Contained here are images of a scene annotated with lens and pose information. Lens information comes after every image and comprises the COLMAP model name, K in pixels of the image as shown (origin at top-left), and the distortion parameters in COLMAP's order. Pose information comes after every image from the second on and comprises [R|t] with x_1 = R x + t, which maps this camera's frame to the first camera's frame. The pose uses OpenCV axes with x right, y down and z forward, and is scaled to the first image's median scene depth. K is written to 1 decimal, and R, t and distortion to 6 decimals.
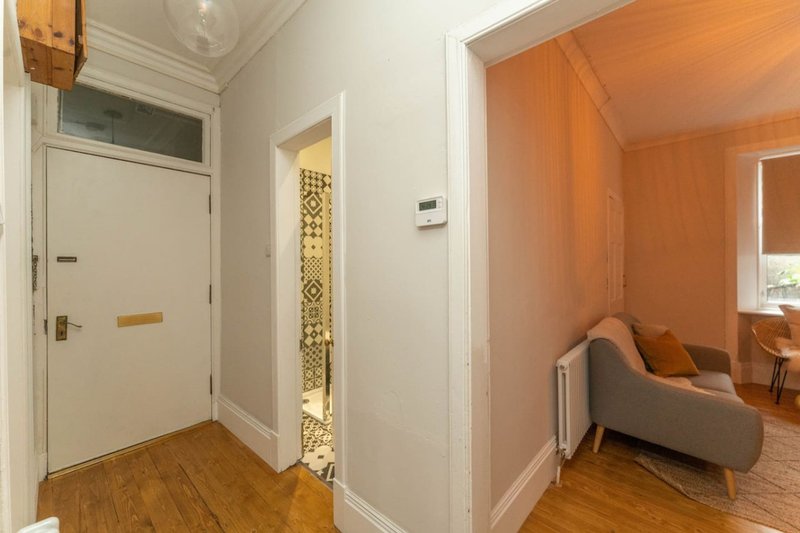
lens RADIAL K [[320.4, 0, 403.0], [0, 320.4, 269.6], [0, 0, 1]] dist [-0.000477, 0.000050]
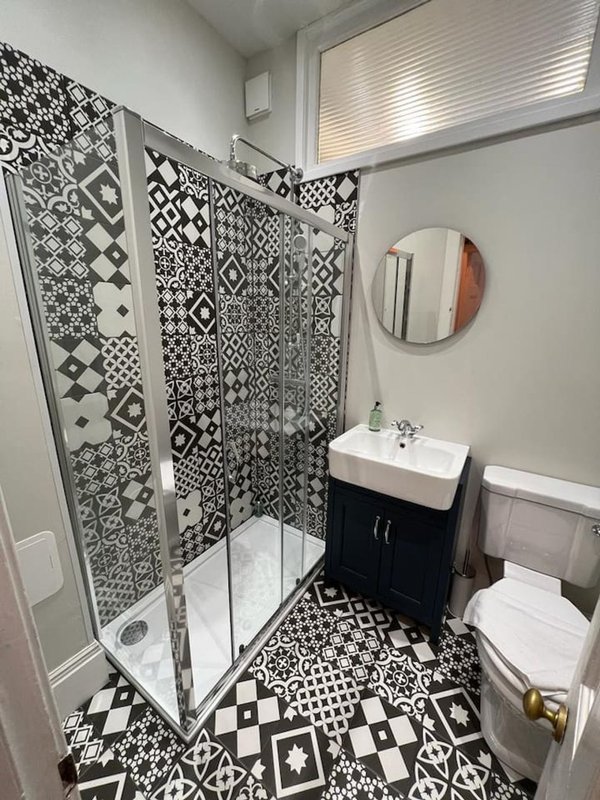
lens RADIAL K [[320.3, 0, 301.8], [0, 320.3, 403.0], [0, 0, 1]] dist [-0.001629, 0.000401]
pose [[0.986711, -0.022462, 0.160923, -0.118044], [-0.018240, 0.968827, 0.247067, -0.061102], [-0.161457, -0.246719, 0.955542, 0.532559]]
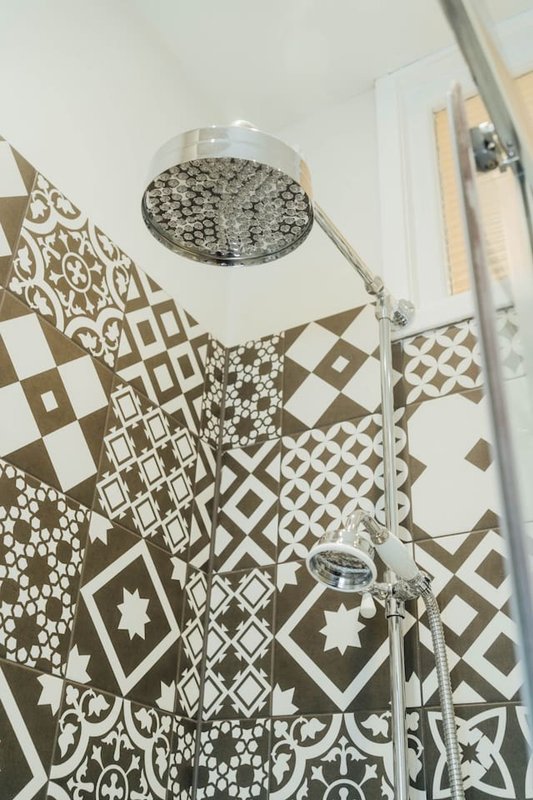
lens RADIAL K [[811.4, 0, 259.6], [0, 811.4, 392.5], [0, 0, 1]] dist [0.007987, 0.000000]
pose [[0.980167, 0.138783, 0.141465, -0.152004], [-0.042351, 0.844041, -0.534605, -0.037020], [-0.193596, 0.518010, 0.833178, 0.814614]]
